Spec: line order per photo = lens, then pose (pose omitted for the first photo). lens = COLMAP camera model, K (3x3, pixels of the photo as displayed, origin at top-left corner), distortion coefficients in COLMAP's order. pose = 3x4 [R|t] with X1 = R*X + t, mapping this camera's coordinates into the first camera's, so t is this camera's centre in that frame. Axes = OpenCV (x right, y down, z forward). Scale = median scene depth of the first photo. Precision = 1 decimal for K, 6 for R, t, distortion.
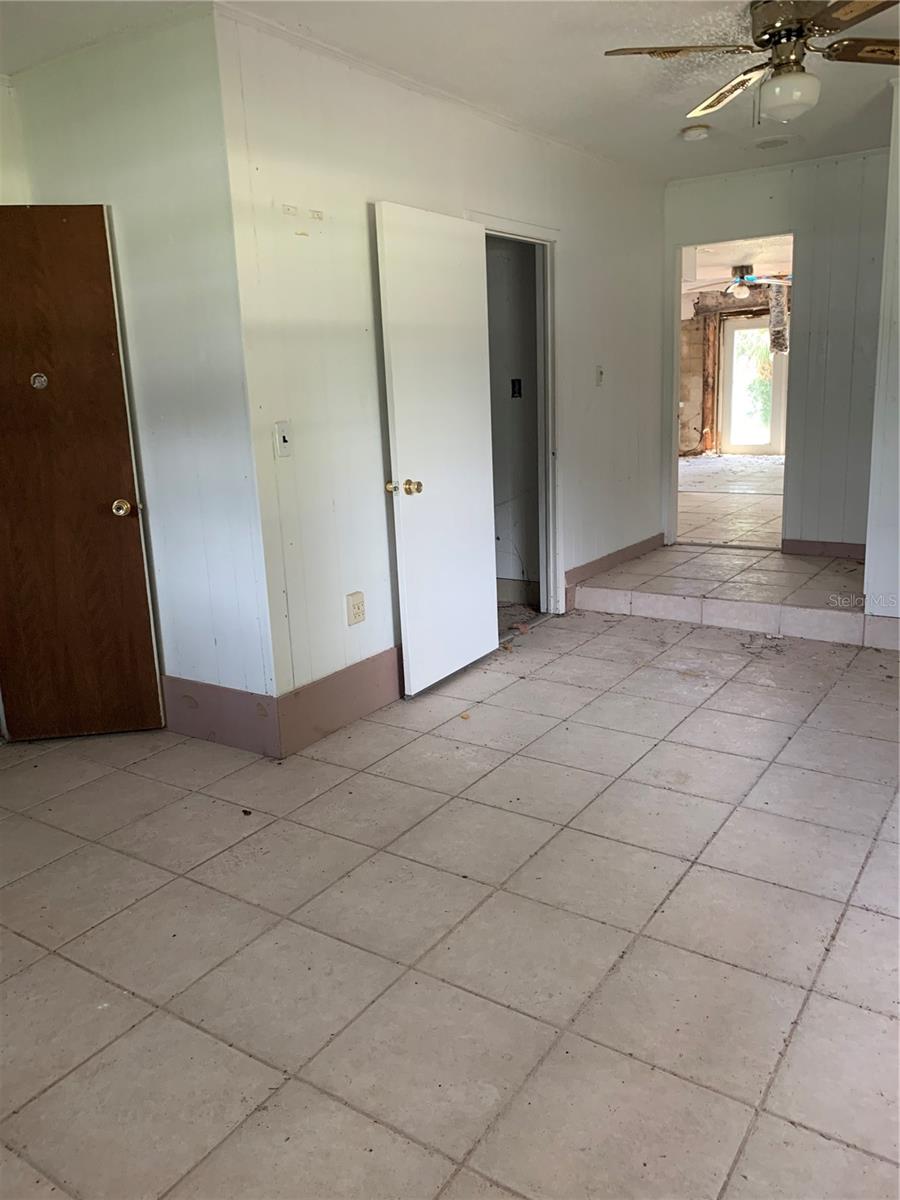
lens RADIAL K [[911.0, 0, 450.0], [0, 911.0, 600.0], [0, 0, 1]] dist [0.048396, -0.070546]
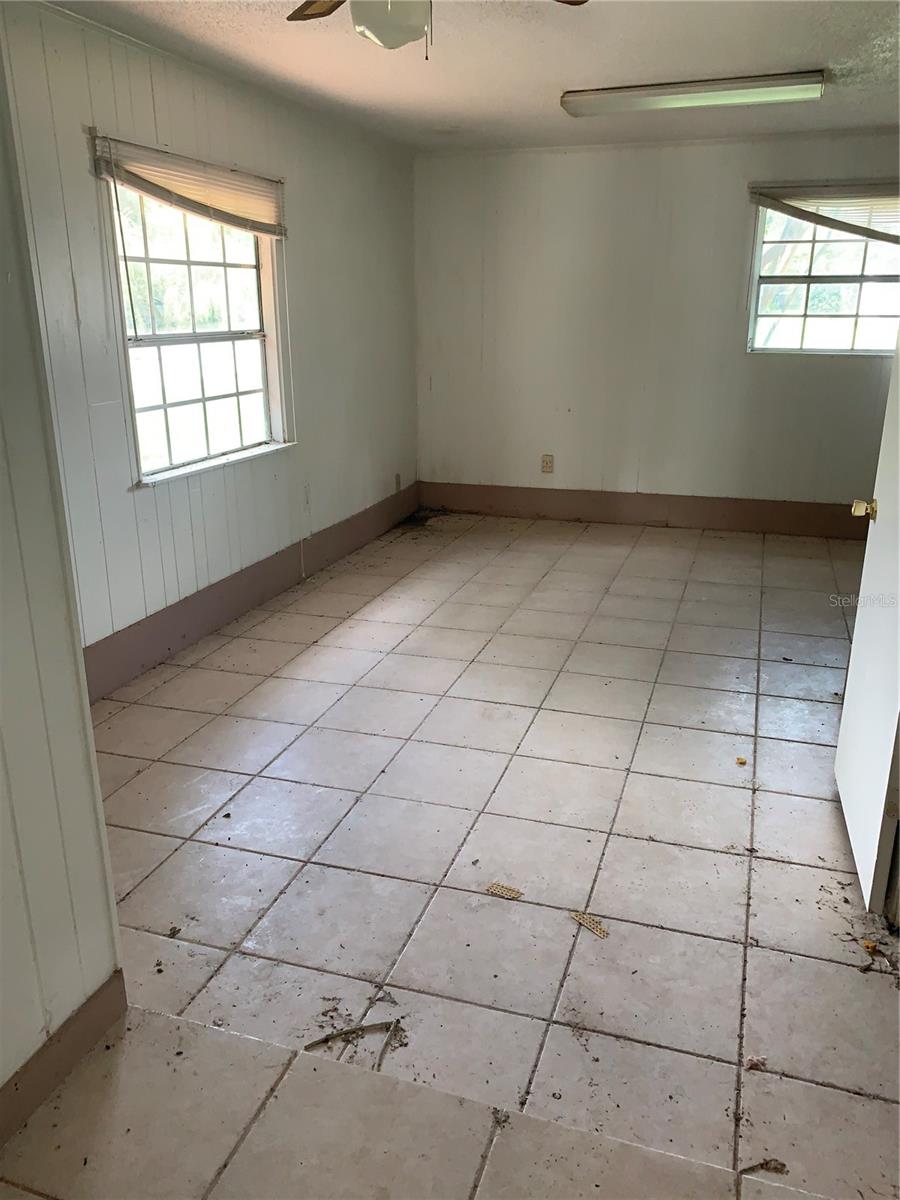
lens RADIAL K [[911.0, 0, 450.0], [0, 911.0, 600.0], [0, 0, 1]] dist [0.048396, -0.070546]
pose [[-0.963057, 0.124563, -0.238758, 0.655654], [-0.019413, 0.852175, 0.522896, -0.624033], [0.268597, 0.508213, -0.818275, 2.191333]]
